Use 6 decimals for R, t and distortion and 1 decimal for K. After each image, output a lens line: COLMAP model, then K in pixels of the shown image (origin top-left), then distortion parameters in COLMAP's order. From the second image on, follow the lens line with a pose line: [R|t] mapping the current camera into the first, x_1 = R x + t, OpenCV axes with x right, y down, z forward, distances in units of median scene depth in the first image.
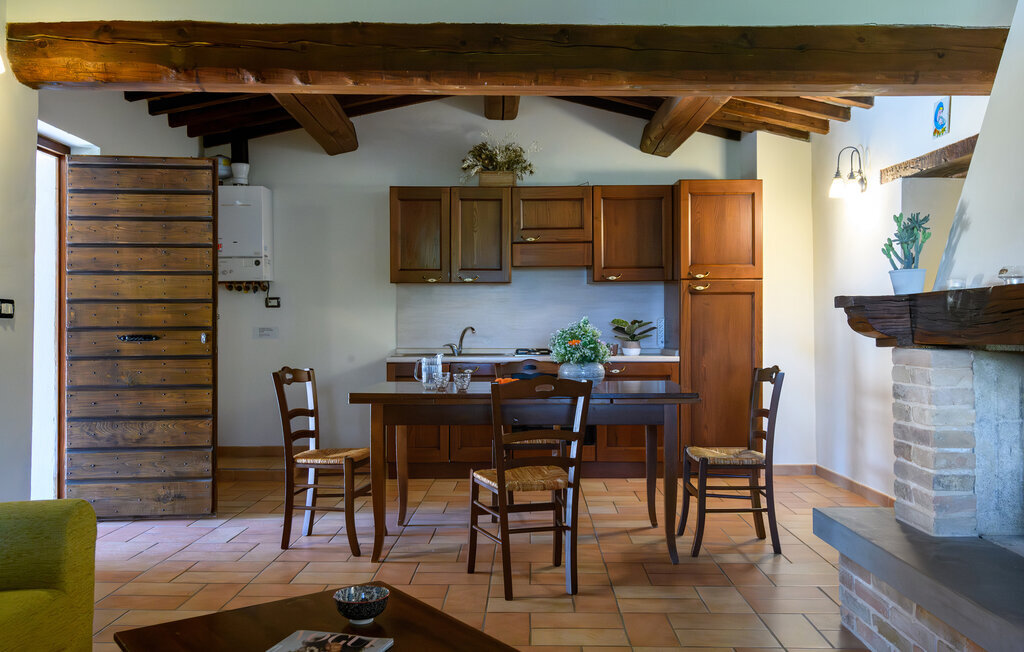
lens RADIAL K [[915.0, 0, 517.8], [0, 915.0, 319.3], [0, 0, 1]] dist [-0.019019, 0.019500]
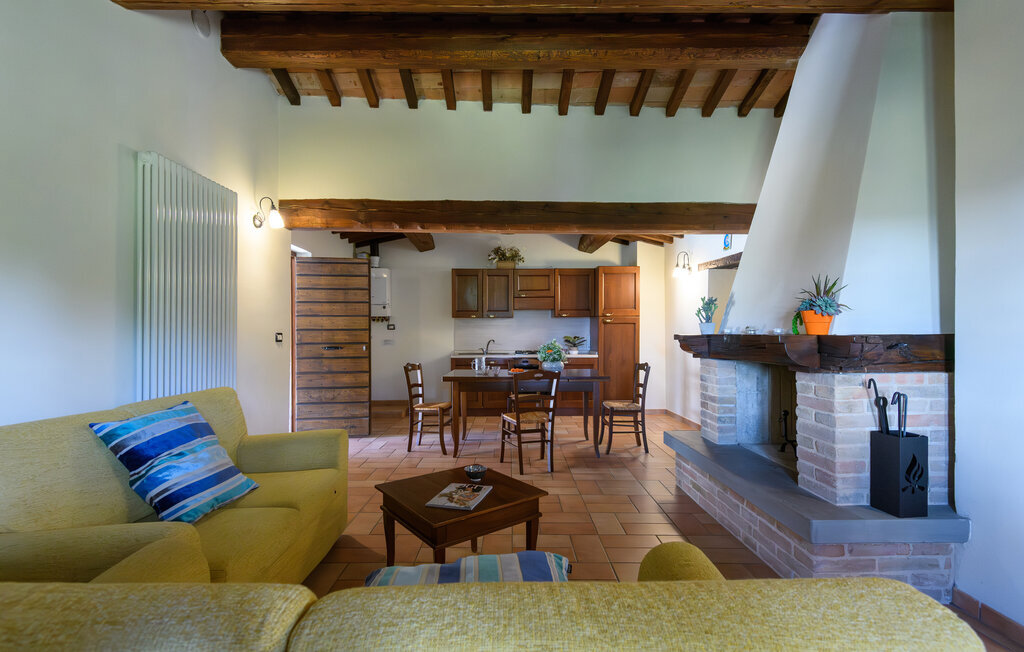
lens RADIAL K [[520.3, 0, 510.1], [0, 520.3, 331.5], [0, 0, 1]] dist [0.006940, 0.000009]
pose [[0.999756, 0.000076, 0.022083, -0.052564], [-0.000461, 0.999848, 0.017408, -0.039888], [-0.022078, -0.017414, 0.999605, -0.172874]]
